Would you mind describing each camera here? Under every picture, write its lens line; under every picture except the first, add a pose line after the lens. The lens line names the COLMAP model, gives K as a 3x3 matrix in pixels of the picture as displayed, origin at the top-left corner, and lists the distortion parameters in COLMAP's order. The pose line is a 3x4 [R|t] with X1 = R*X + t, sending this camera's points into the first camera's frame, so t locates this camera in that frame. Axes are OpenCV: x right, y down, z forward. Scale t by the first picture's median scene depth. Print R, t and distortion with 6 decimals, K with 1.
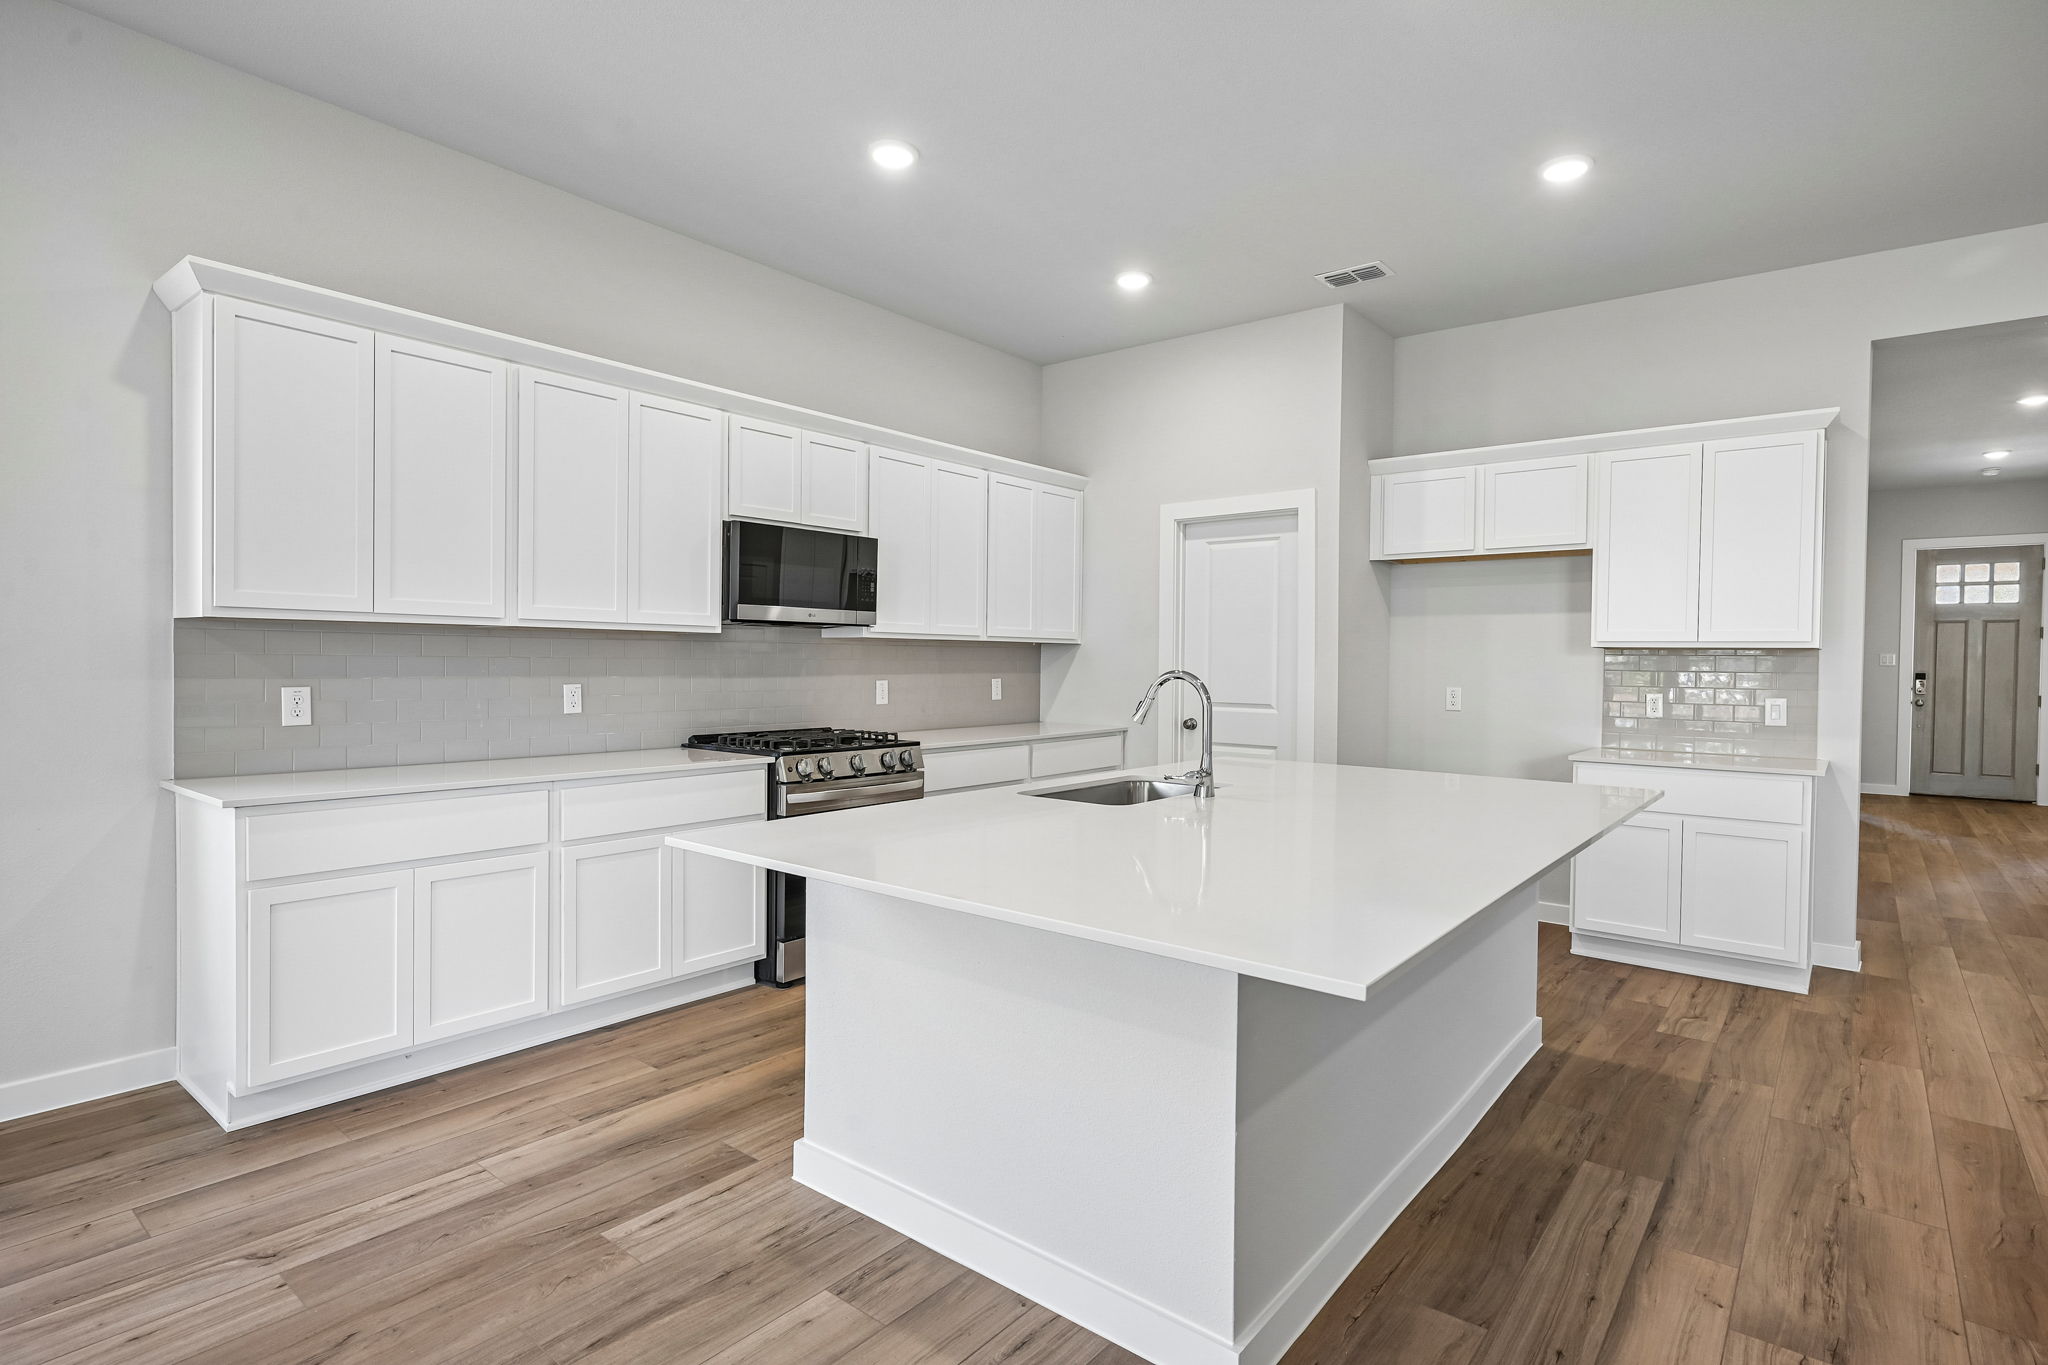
lens RADIAL K [[1029.0, 0, 1029.5], [0, 1029.0, 679.3], [0, 0, 1]] dist [0.000463, 0.000736]
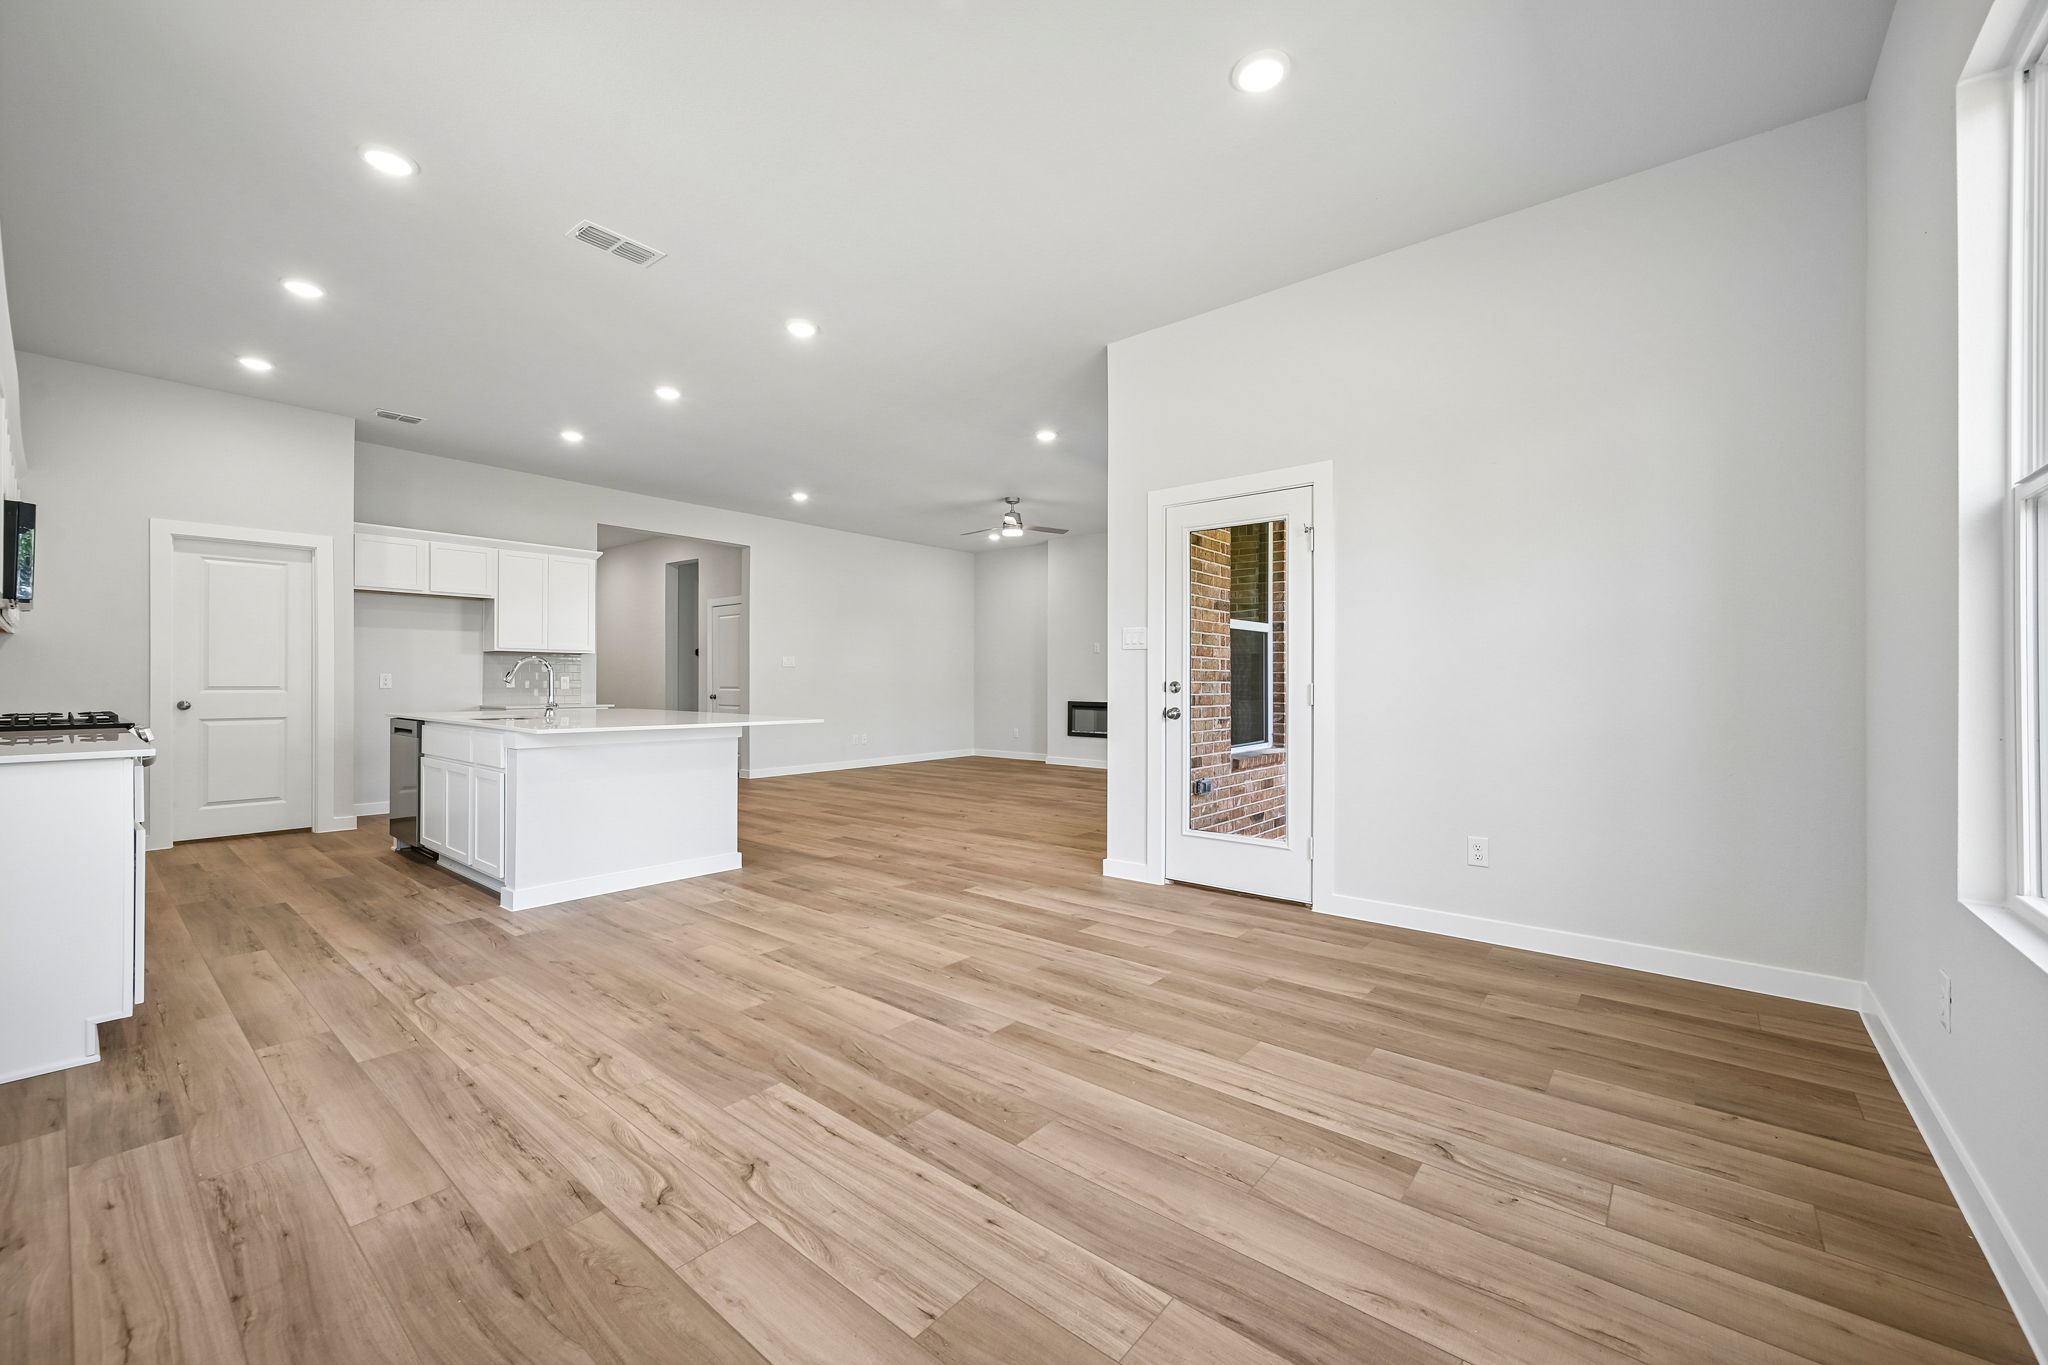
lens RADIAL K [[809.1, 0, 1024.8], [0, 809.1, 681.6], [0, 0, 1]] dist [-0.000033, -0.000181]
pose [[0.017174, -0.008517, 0.999816, -1.095358], [0.015735, 0.999842, 0.008247, 0.033715], [-0.999729, 0.015591, 0.017305, 0.002114]]
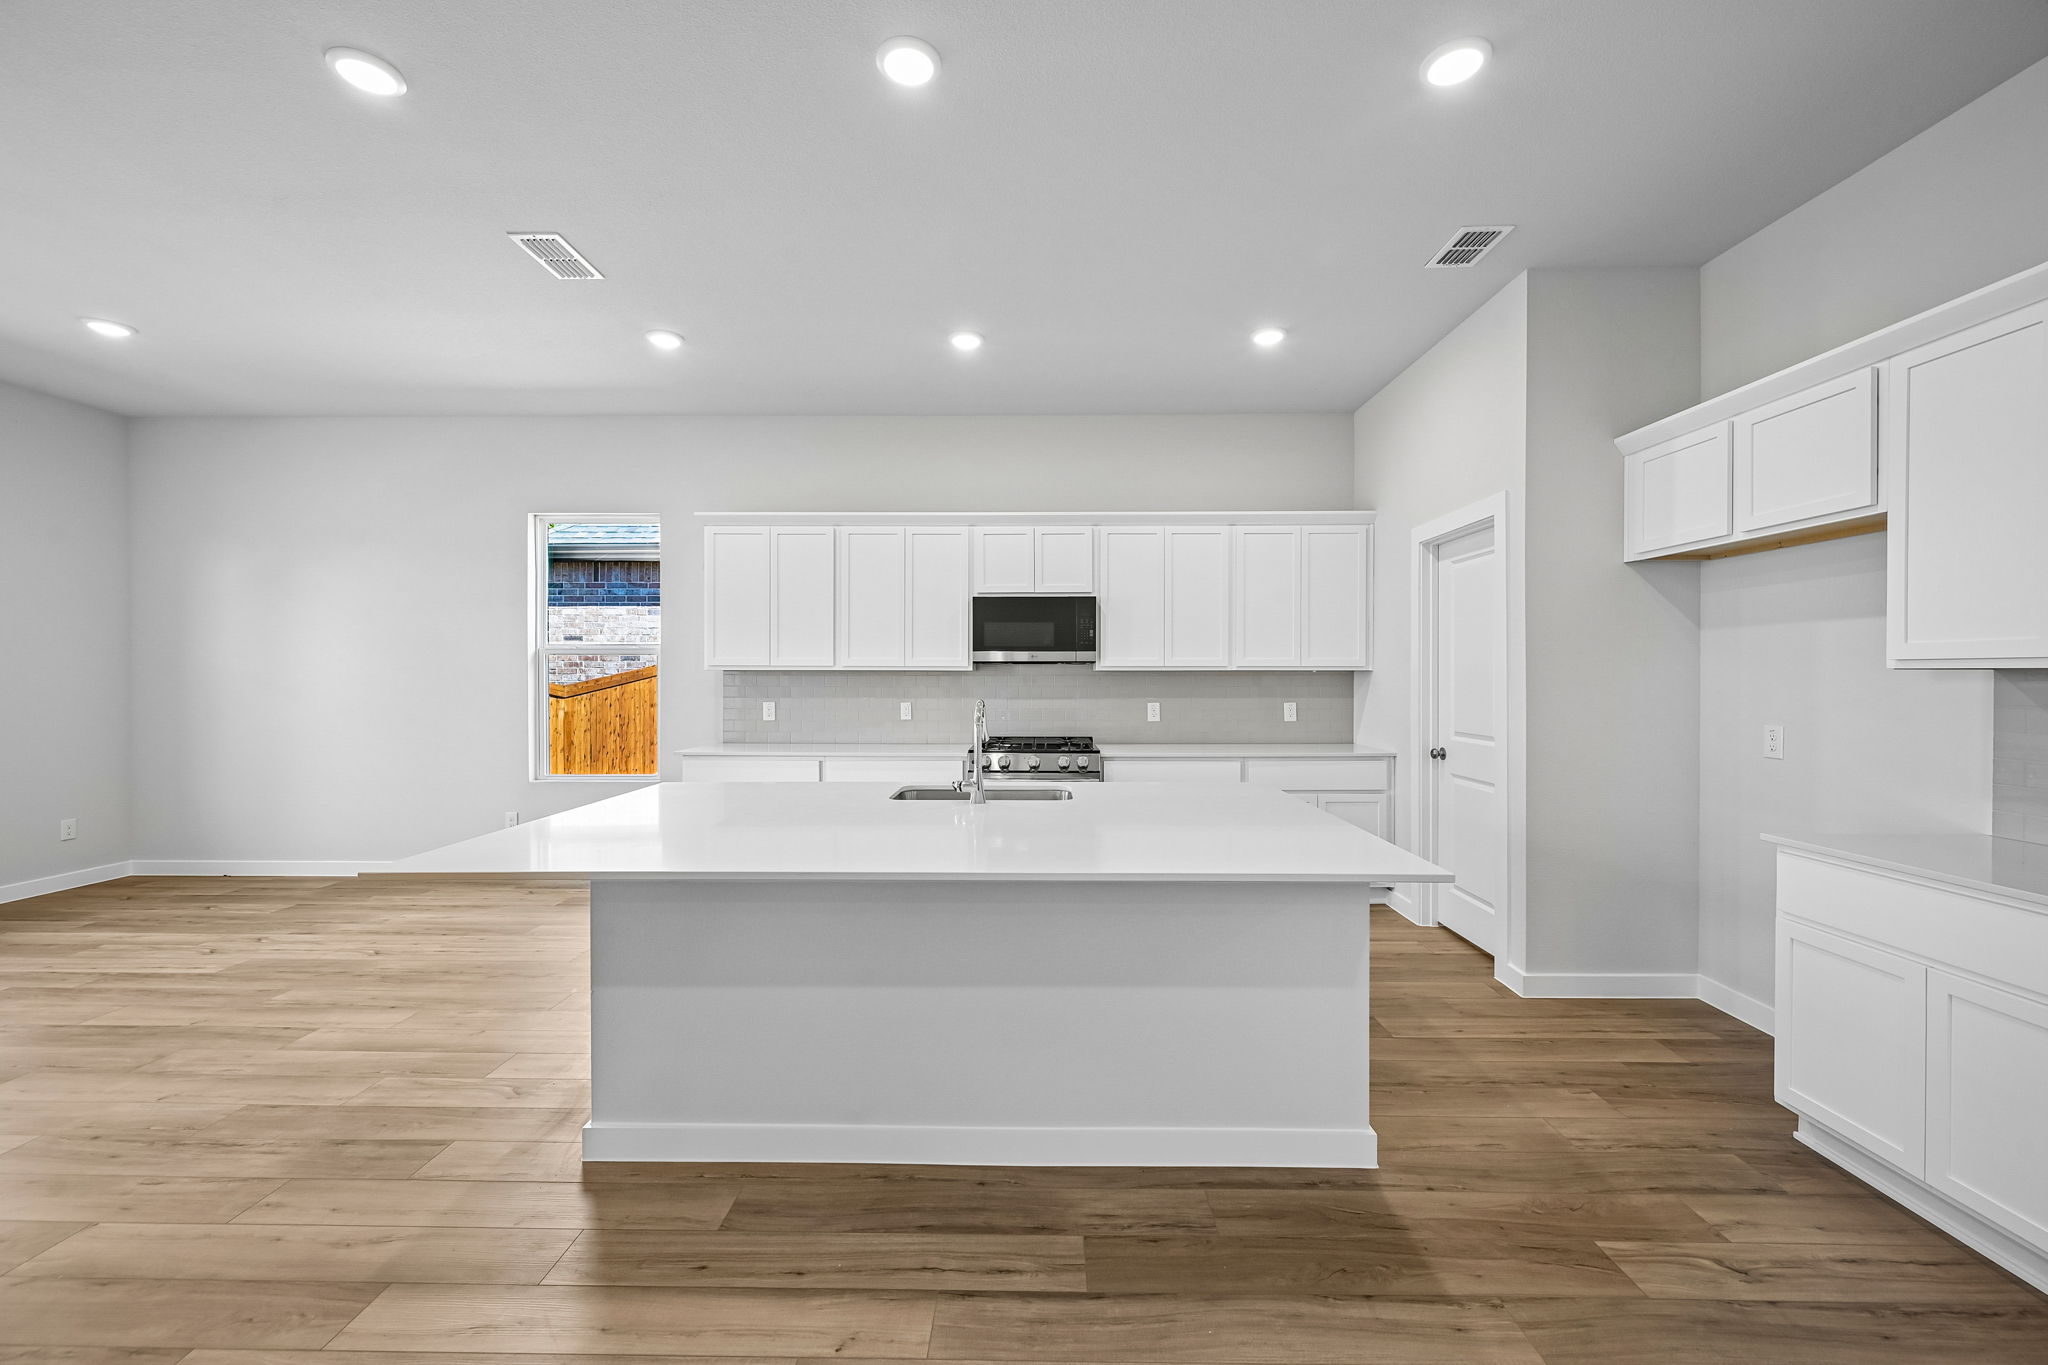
lens RADIAL K [[809.1, 0, 1031.7], [0, 809.1, 678.8], [0, 0, 1]] dist [-0.000033, -0.000181]
pose [[0.614632, -0.007400, -0.788779, 0.728963], [-0.010208, 0.999798, -0.017334, -0.012751], [0.788748, 0.018706, 0.614432, 0.341454]]
